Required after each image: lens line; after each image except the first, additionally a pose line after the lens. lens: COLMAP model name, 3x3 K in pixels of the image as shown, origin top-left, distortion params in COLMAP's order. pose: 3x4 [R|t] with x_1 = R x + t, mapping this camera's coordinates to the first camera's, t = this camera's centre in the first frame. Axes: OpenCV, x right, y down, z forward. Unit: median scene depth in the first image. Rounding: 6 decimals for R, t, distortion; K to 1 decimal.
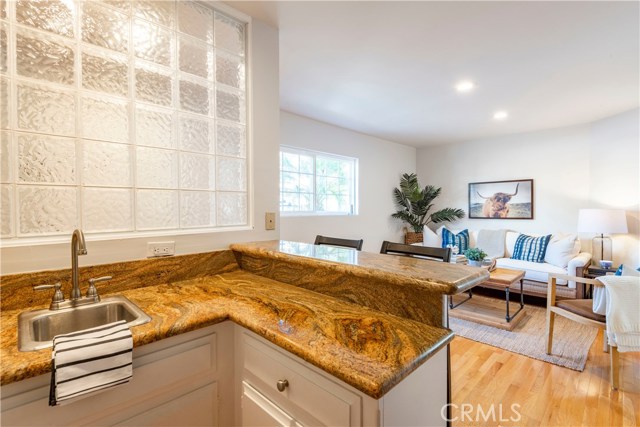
lens RADIAL K [[308.4, 0, 316.1], [0, 308.4, 212.1], [0, 0, 1]] dist [0.001822, 0.000139]
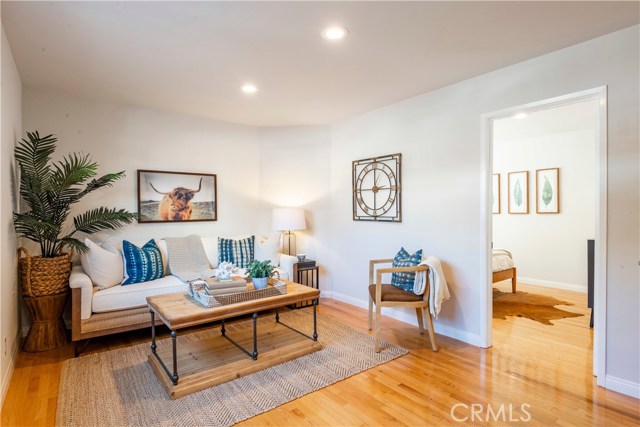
lens RADIAL K [[329.1, 0, 318.0], [0, 329.1, 212.1], [0, 0, 1]] dist [-0.005383, -0.001010]
pose [[0.131898, 0.006488, 0.991242, -0.165172], [0.019422, 0.999770, -0.009128, 0.012053], [-0.991073, 0.020455, 0.131742, 0.561698]]
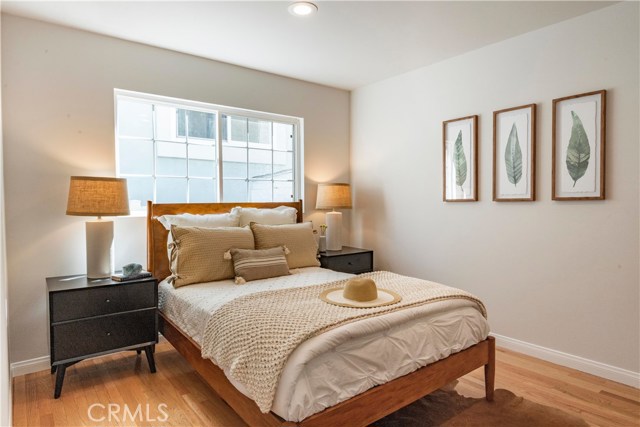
lens RADIAL K [[375.8, 0, 318.4], [0, 375.8, 214.6], [0, 0, 1]] dist [-0.031816, -0.000347]
pose [[0.124155, -0.018147, 0.992097, 0.048577], [0.013251, 0.999774, 0.016629, 0.017562], [-0.992174, 0.011082, 0.124367, 0.453039]]
